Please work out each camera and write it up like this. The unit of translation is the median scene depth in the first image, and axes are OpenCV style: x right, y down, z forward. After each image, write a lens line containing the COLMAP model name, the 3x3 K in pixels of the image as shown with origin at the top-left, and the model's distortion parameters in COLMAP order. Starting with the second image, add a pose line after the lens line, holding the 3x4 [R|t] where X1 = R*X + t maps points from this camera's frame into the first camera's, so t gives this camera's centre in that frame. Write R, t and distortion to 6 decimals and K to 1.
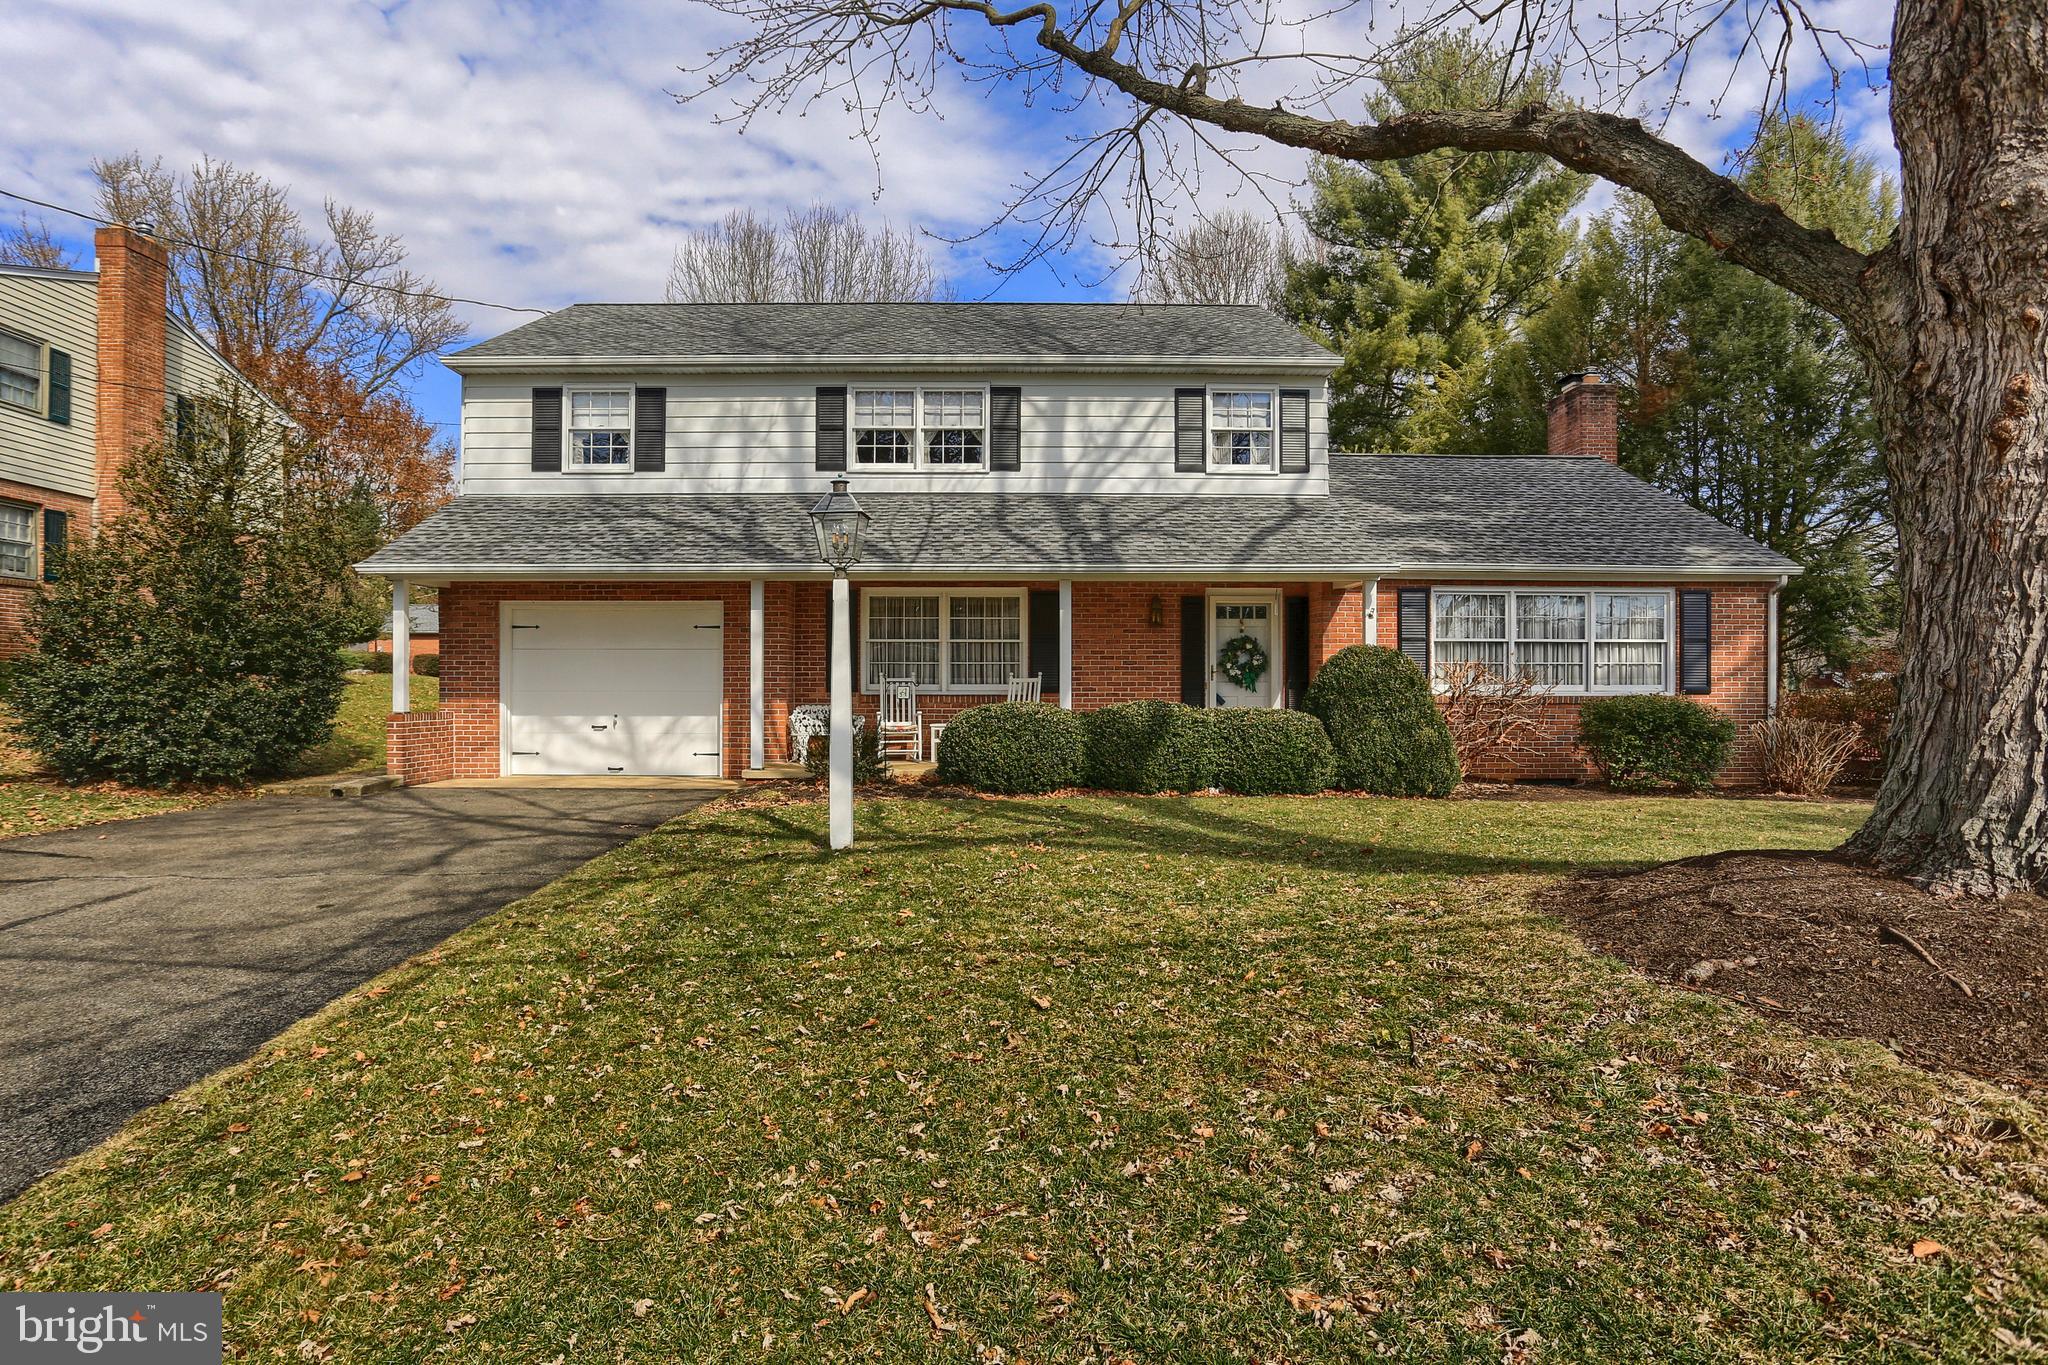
lens RADIAL K [[1173.4, 0, 1024.0], [0, 1173.4, 682.5], [0, 0, 1]] dist [-0.068969, 0.046227]
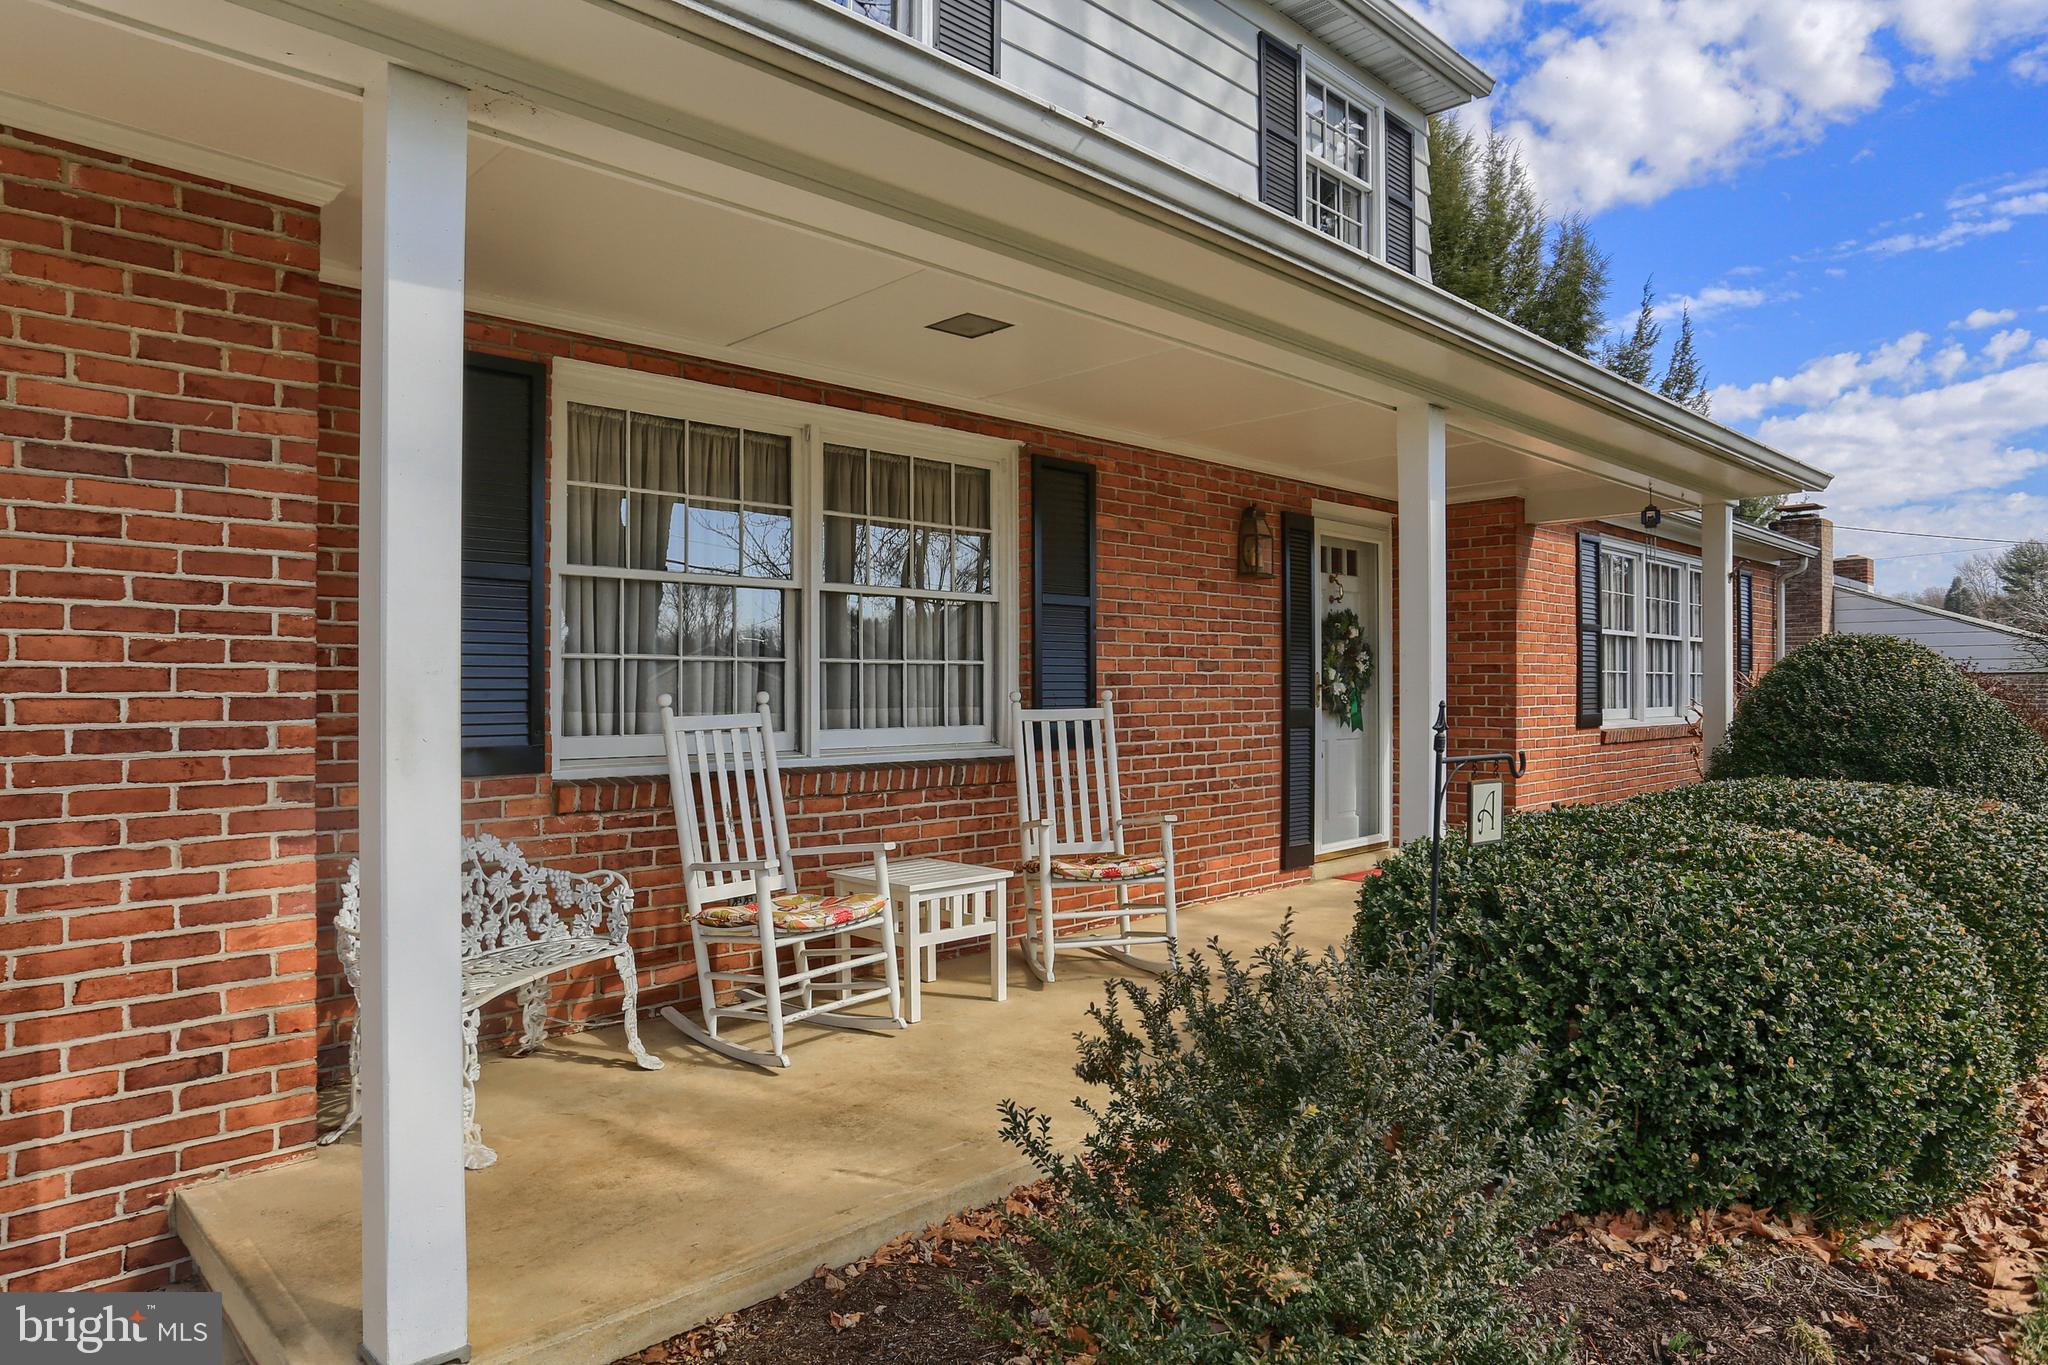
lens RADIAL K [[1100.6, 0, 993.3], [0, 1100.6, 684.1], [0, 0, 1]] dist [-0.064503, 0.033607]
pose [[0.780555, -0.001128, 0.625086, -0.203911], [-0.002549, 0.999984, 0.004988, -0.011511], [-0.625082, -0.005486, 0.780540, 0.749987]]
